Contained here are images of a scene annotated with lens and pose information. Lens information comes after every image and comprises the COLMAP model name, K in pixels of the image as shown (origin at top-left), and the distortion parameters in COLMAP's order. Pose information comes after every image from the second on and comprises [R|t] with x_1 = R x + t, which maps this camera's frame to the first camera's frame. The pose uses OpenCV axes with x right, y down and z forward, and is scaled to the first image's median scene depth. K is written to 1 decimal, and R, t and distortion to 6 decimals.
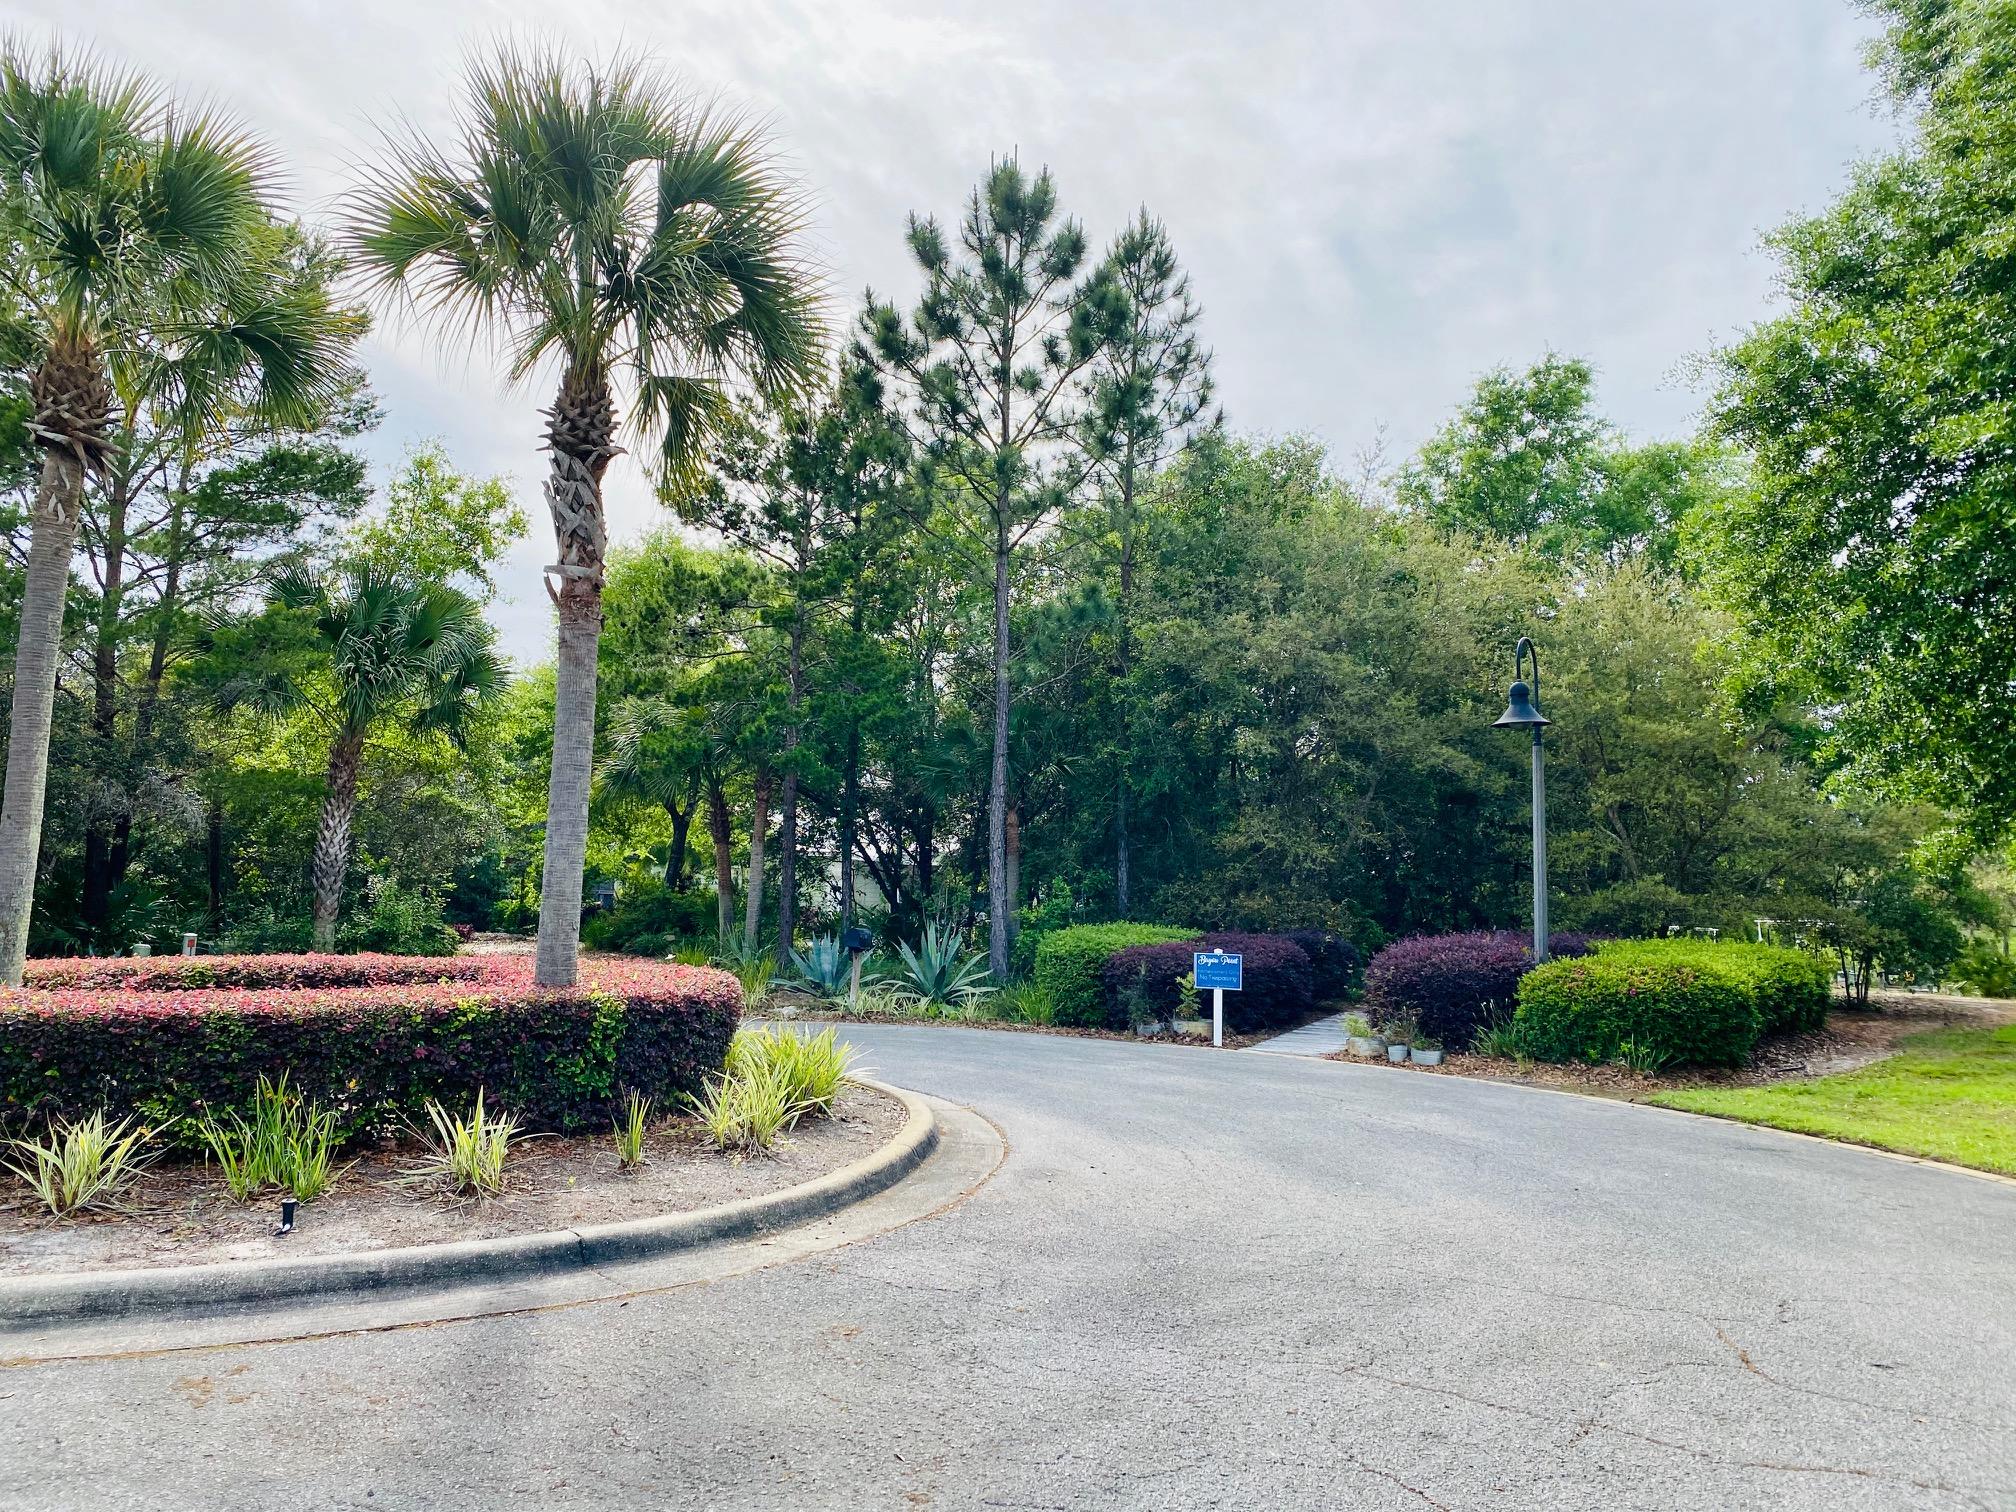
lens RADIAL K [[1528.4, 0, 1008.0], [0, 1528.4, 756.0], [0, 0, 1]] dist [0.117038, -0.213675]
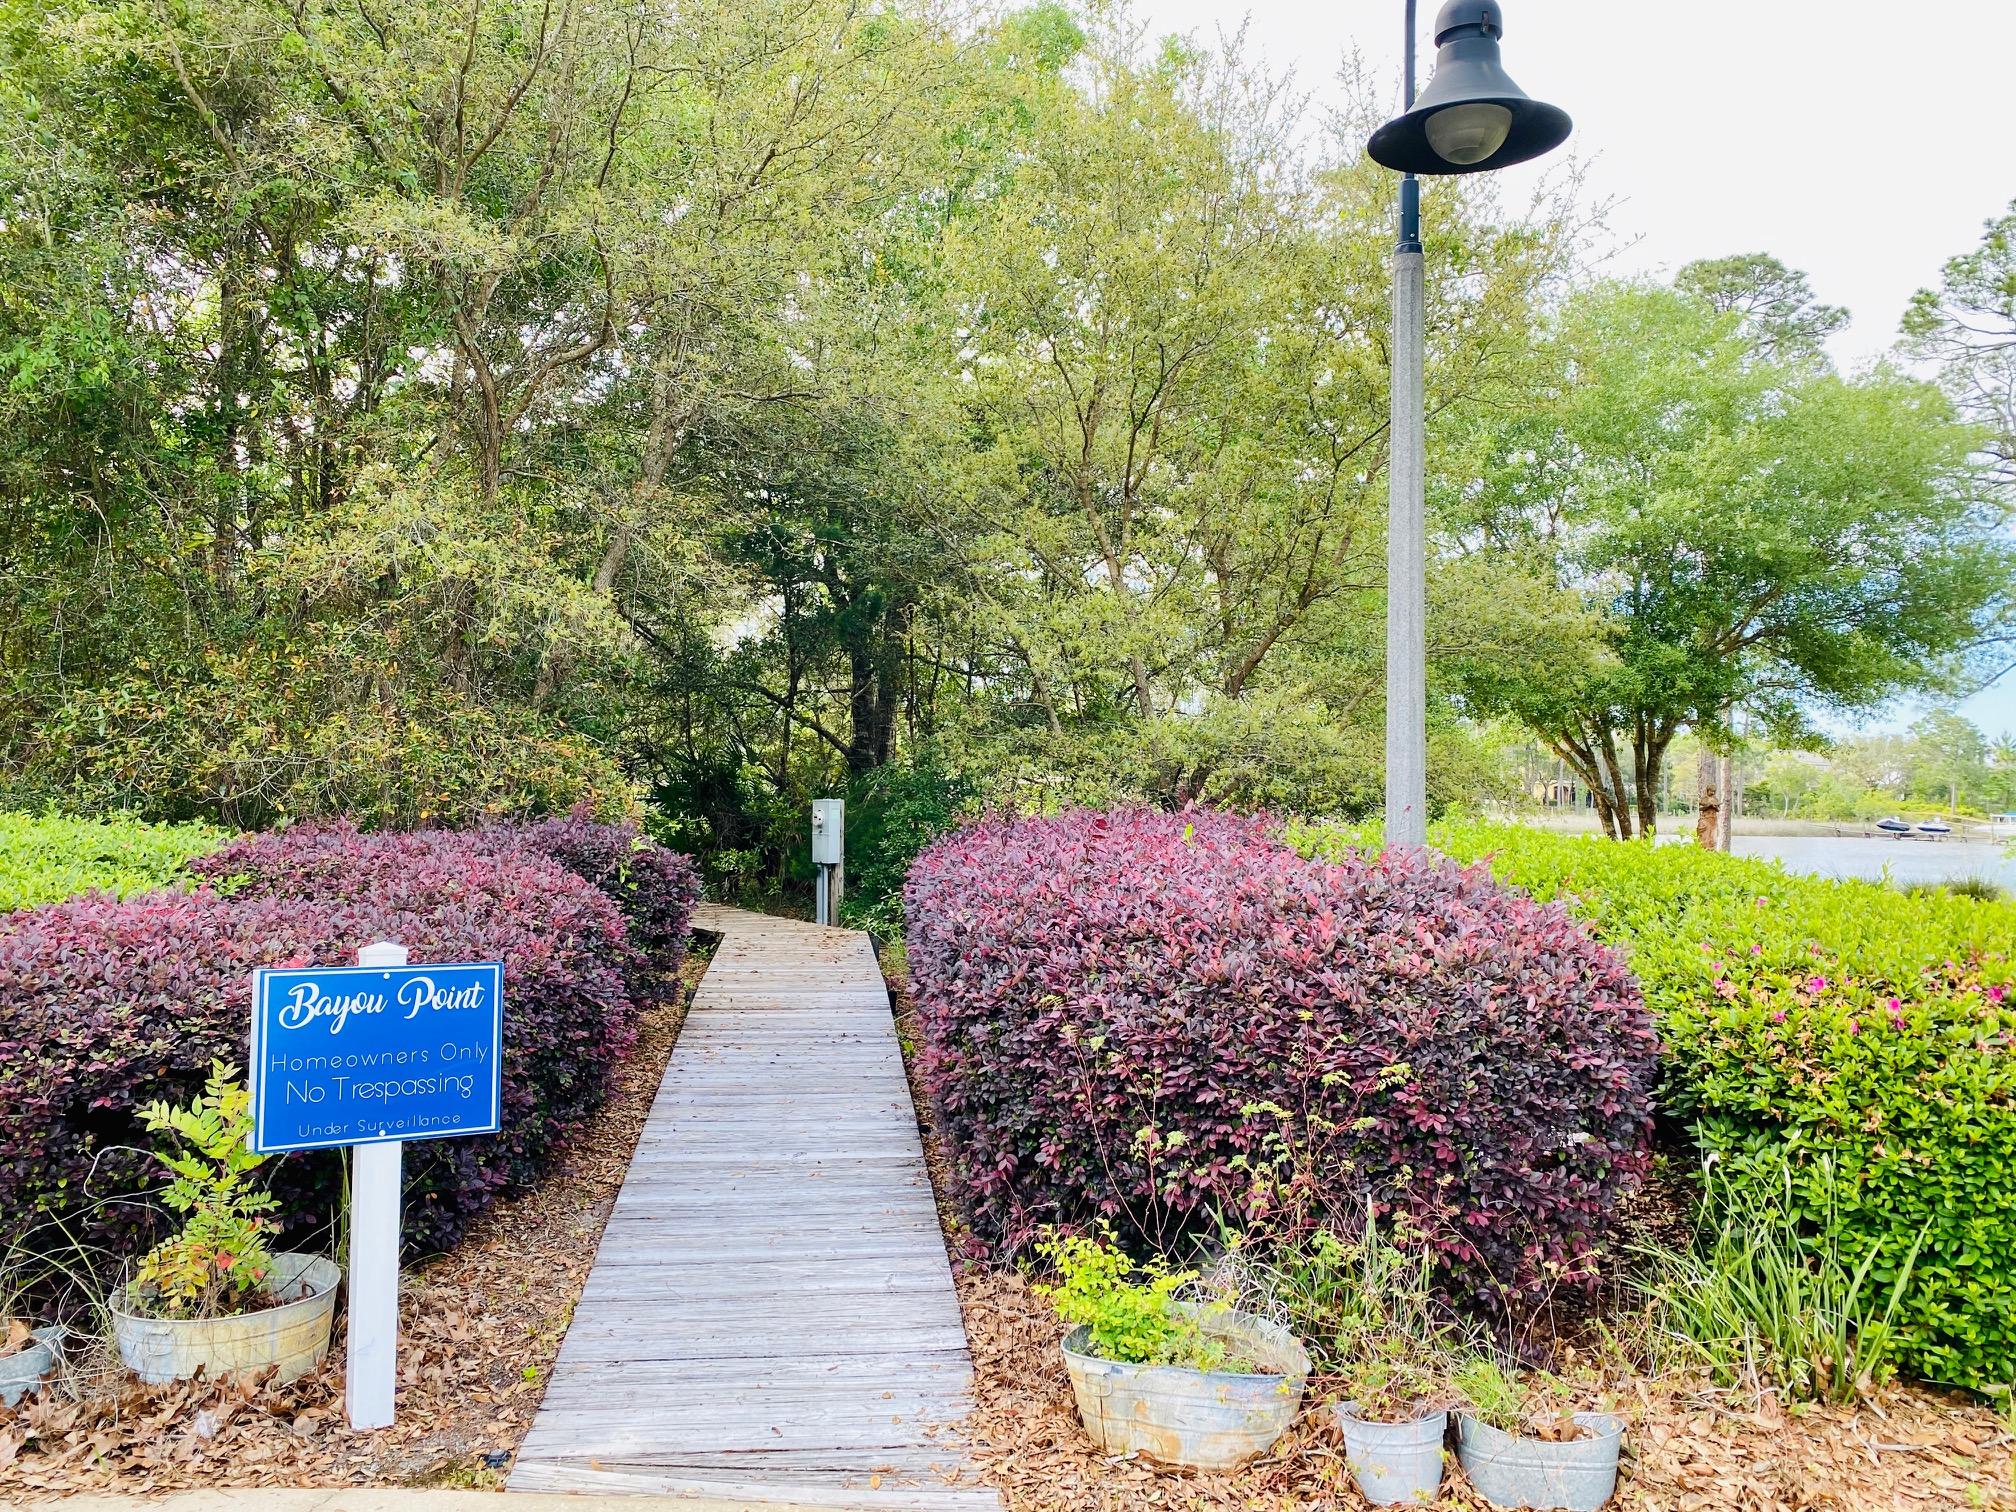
lens RADIAL K [[1528.4, 0, 1008.0], [0, 1528.4, 756.0], [0, 0, 1]] dist [0.117038, -0.213675]
pose [[0.803940, 0.001583, 0.594709, 0.080829], [-0.055388, 0.995849, 0.072224, 0.081025], [-0.592126, -0.091004, 0.800690, 0.781357]]
